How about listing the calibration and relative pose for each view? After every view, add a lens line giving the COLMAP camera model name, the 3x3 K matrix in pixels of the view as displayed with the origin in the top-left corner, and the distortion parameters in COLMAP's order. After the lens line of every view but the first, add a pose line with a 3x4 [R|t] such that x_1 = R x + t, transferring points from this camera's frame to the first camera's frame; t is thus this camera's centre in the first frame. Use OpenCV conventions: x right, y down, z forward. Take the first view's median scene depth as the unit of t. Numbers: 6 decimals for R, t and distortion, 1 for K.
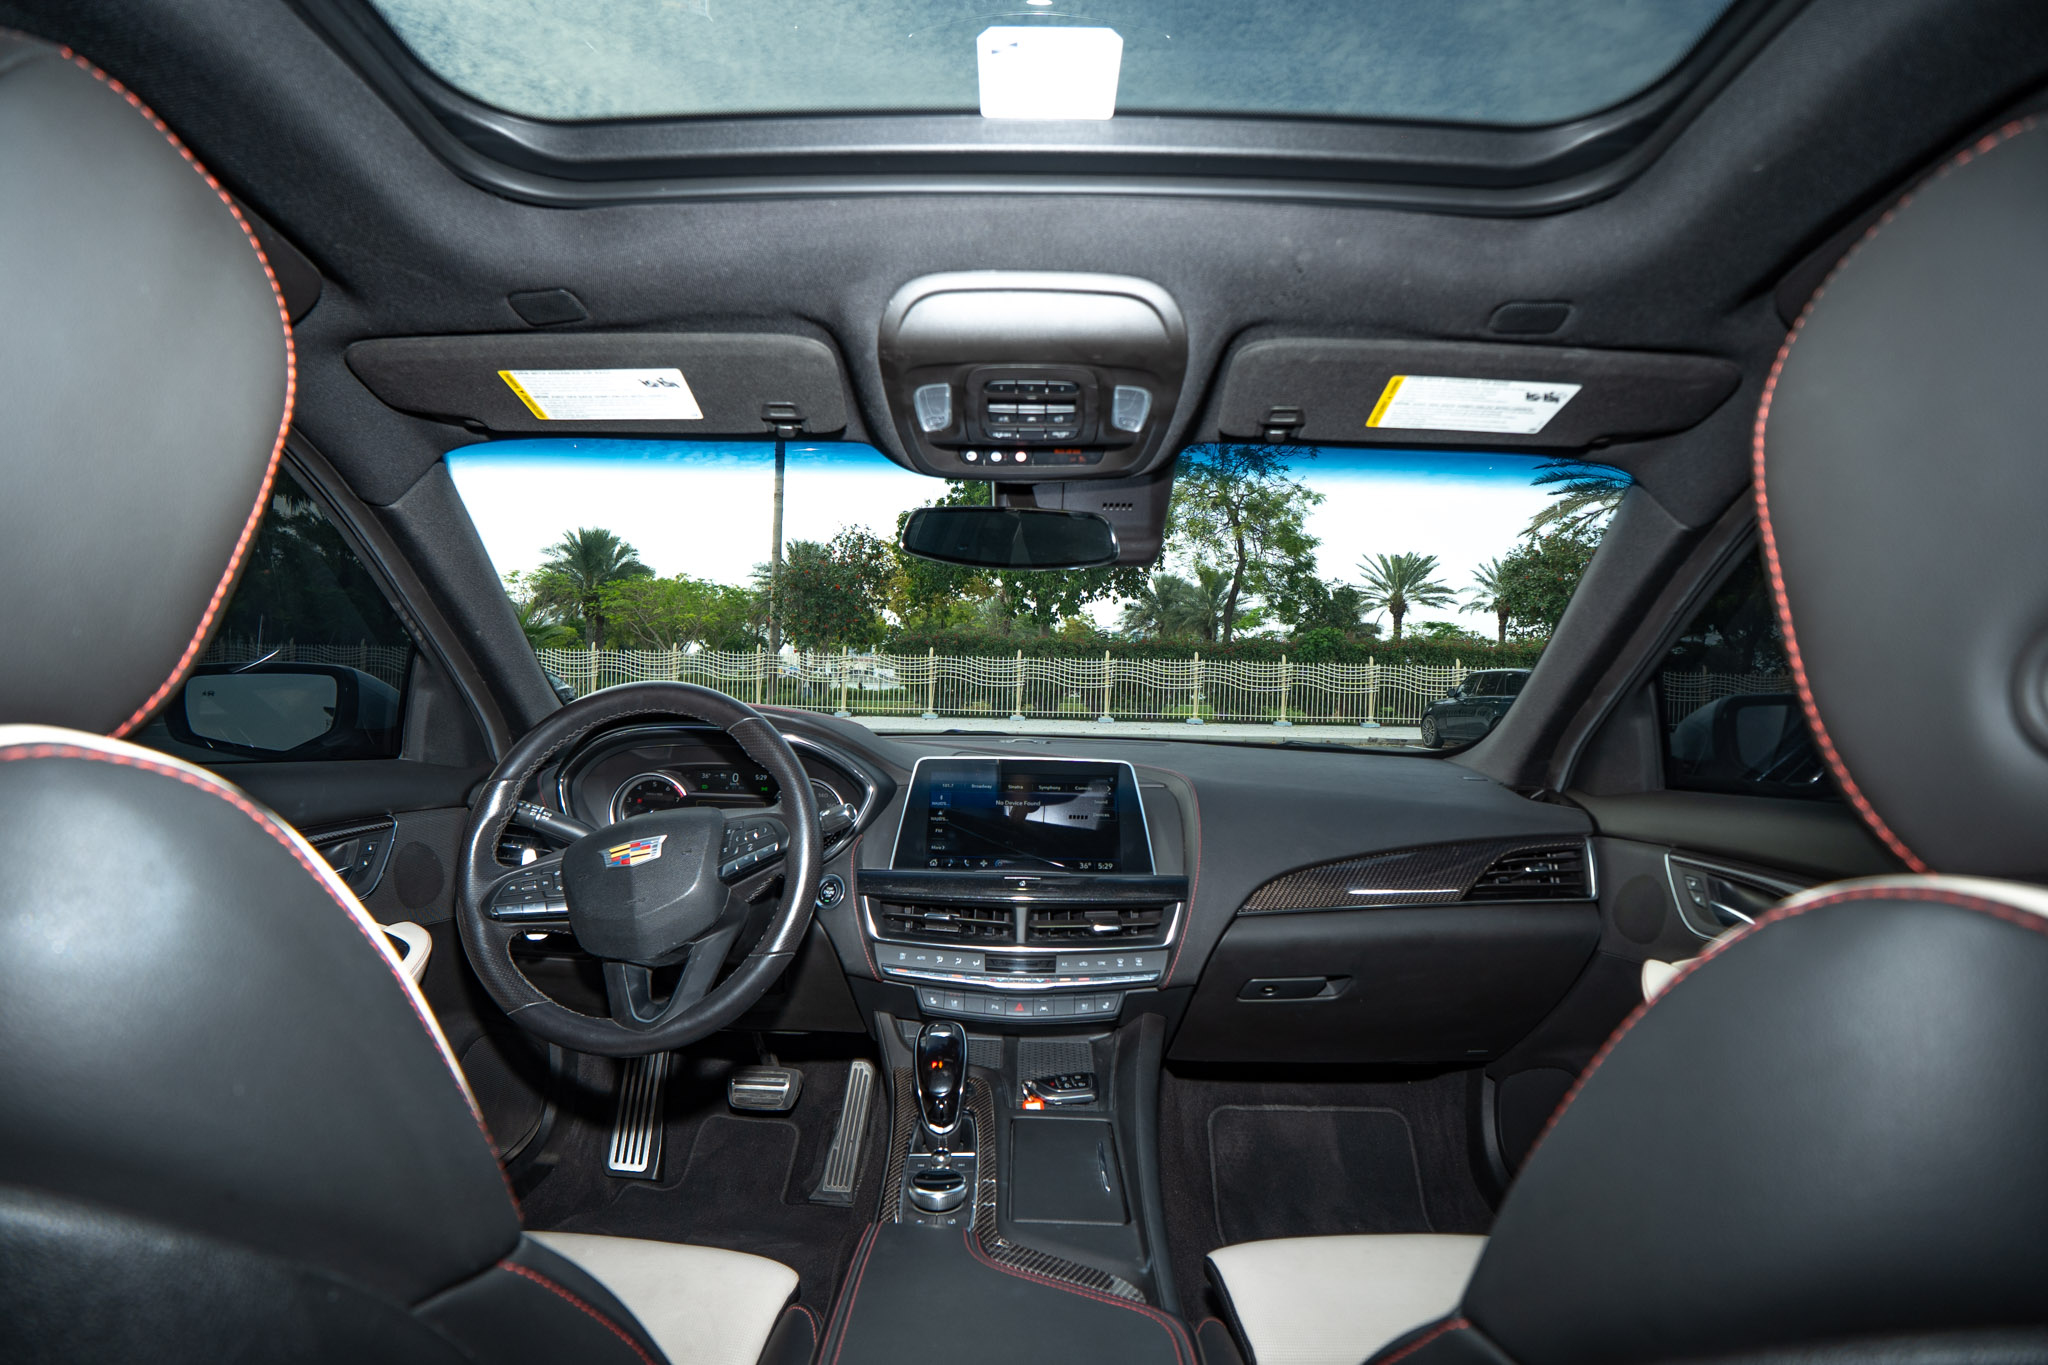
lens RADIAL K [[956.1, 0, 1019.0], [0, 956.1, 702.3], [0, 0, 1]] dist [-0.081554, 0.000695]
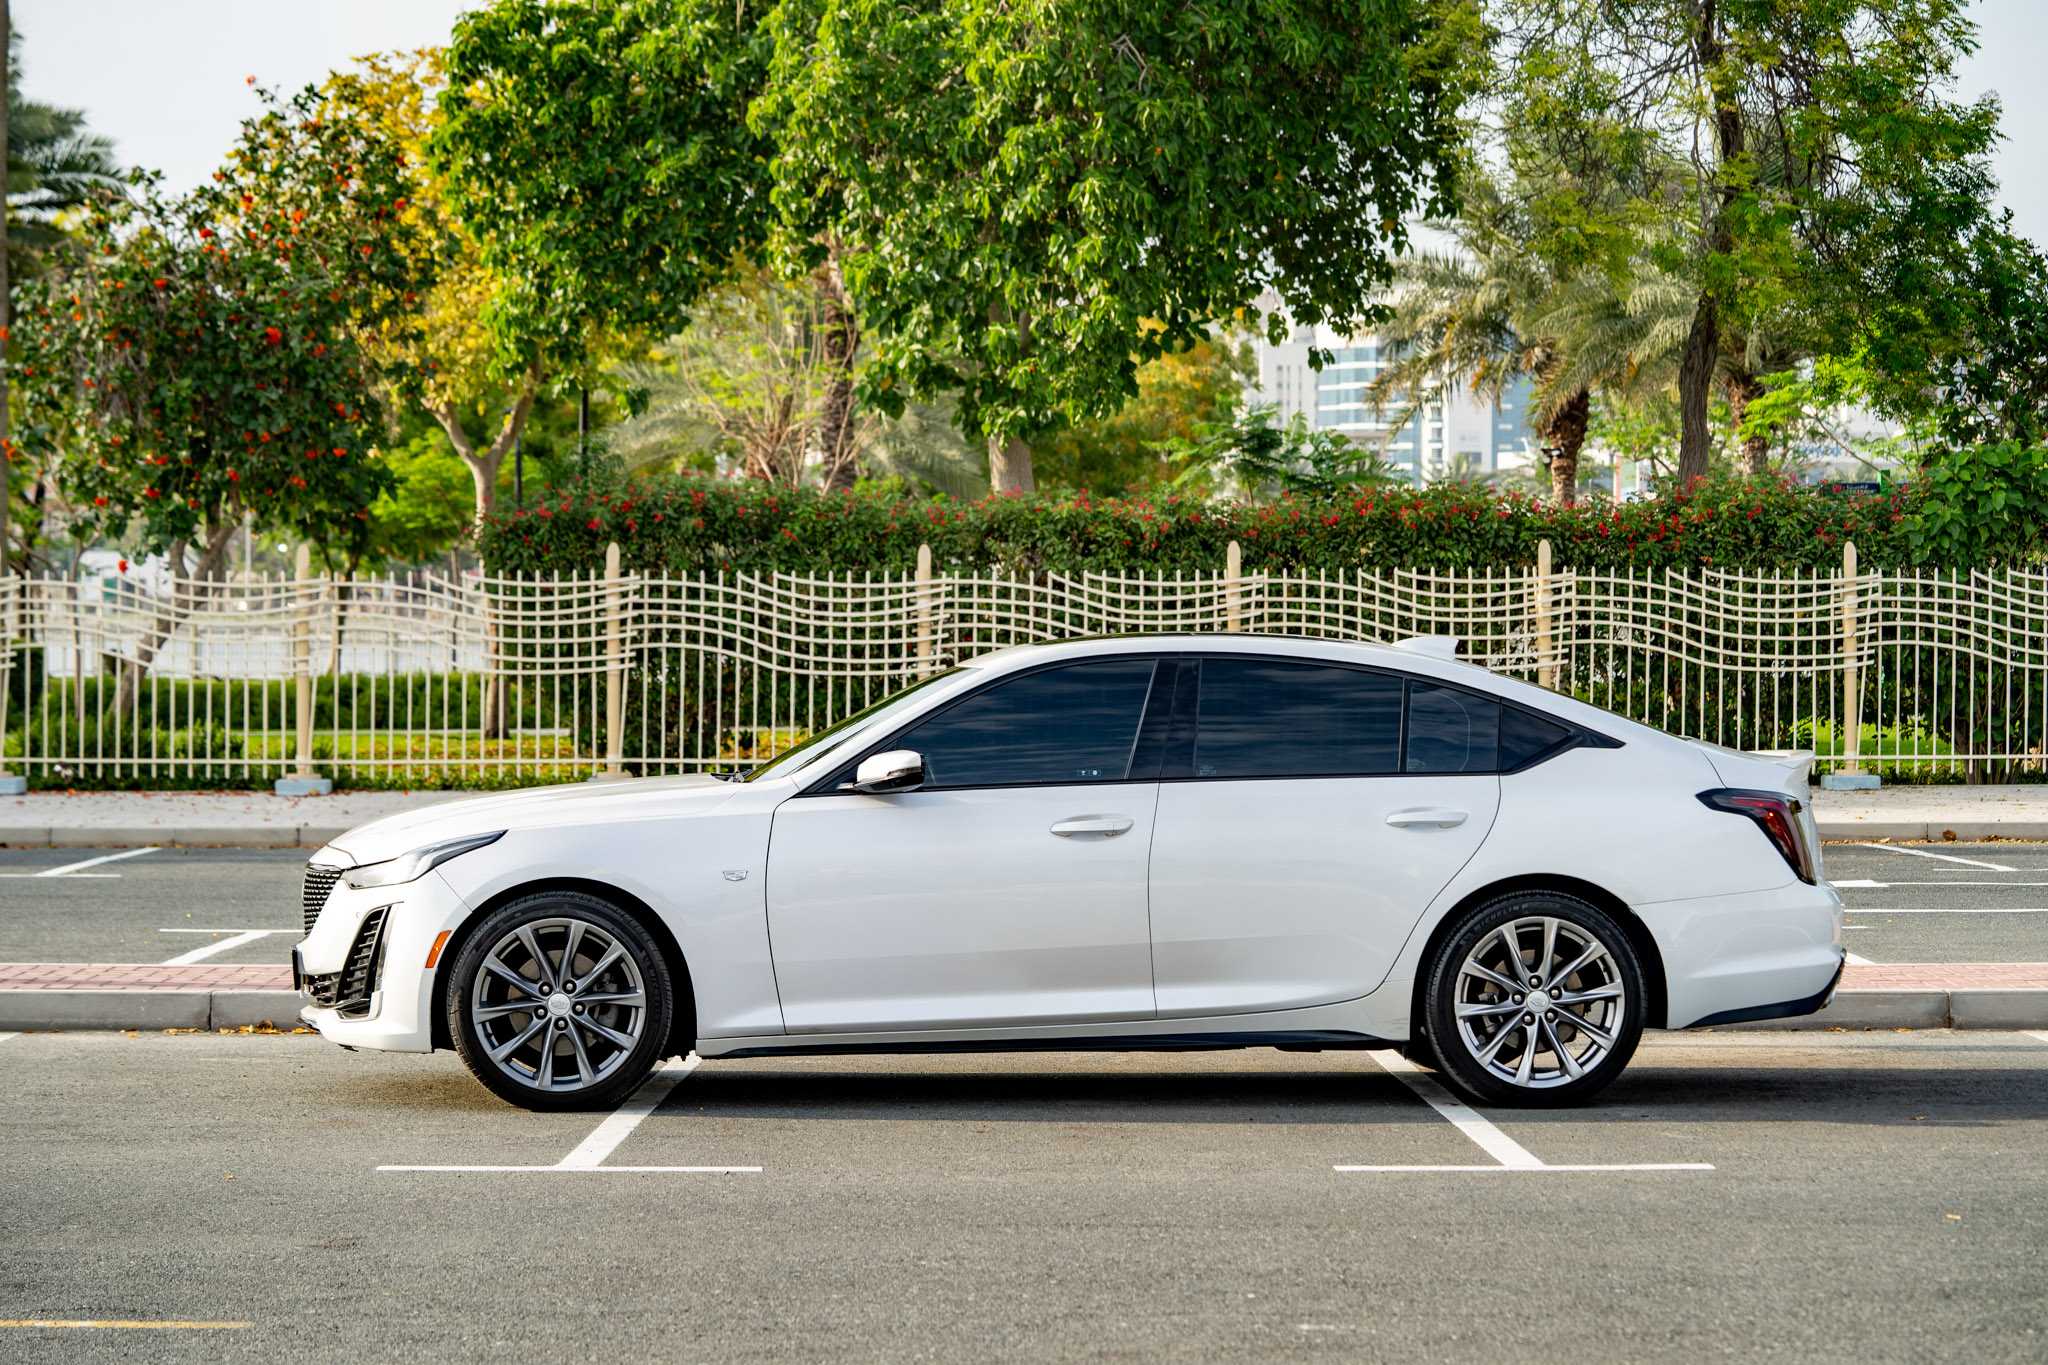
lens RADIAL K [[5491.7, 0, 1167.1], [0, 5491.7, 683.4], [0, 0, 1]] dist [-0.156486, 0.296122]
pose [[0.998293, -0.022868, 0.053749, -0.250443], [0.023130, 0.999723, -0.004265, -0.085136], [-0.053636, 0.005501, 0.998545, -9.813078]]
